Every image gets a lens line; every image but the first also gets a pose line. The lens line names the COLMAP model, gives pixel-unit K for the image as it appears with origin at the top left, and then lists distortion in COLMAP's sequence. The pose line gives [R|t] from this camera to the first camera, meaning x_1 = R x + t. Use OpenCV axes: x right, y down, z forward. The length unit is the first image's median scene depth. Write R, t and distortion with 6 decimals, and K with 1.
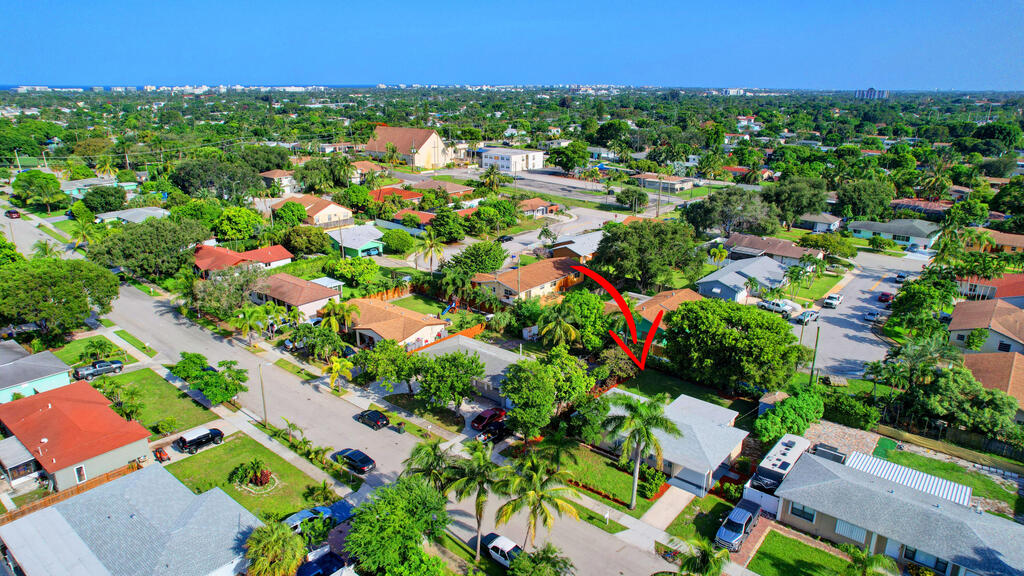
lens RADIAL K [[659.6, 0, 512.0], [0, 659.6, 288.0], [0, 0, 1]] dist [-0.066069, 0.059309]
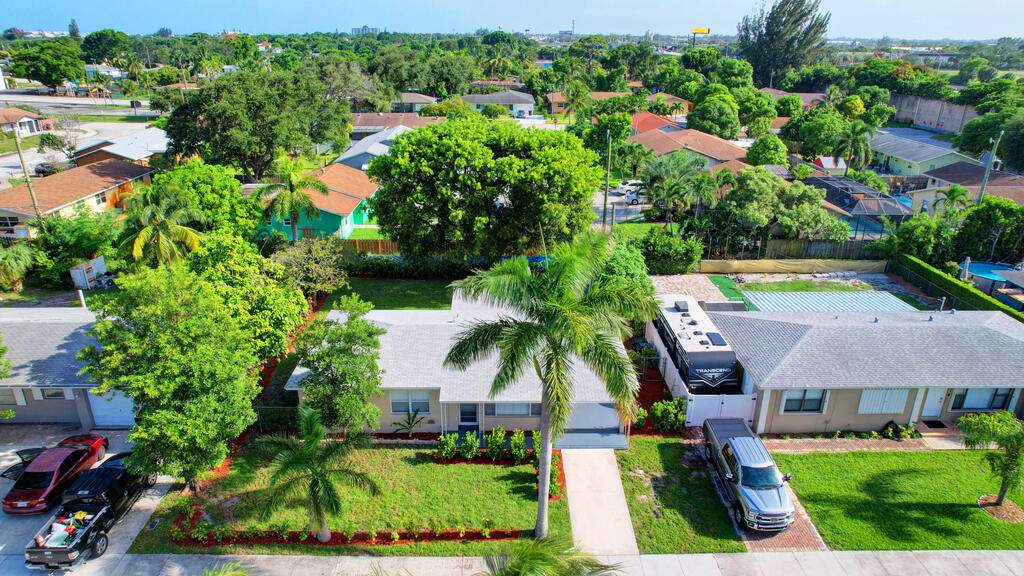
lens RADIAL K [[659.6, 0, 512.0], [0, 659.6, 288.0], [0, 0, 1]] dist [-0.066069, 0.059309]
pose [[0.759081, -0.238987, 0.605543, -0.036588], [0.197670, 0.970875, 0.135380, 0.094508], [-0.620260, 0.016933, 0.784213, 0.527382]]
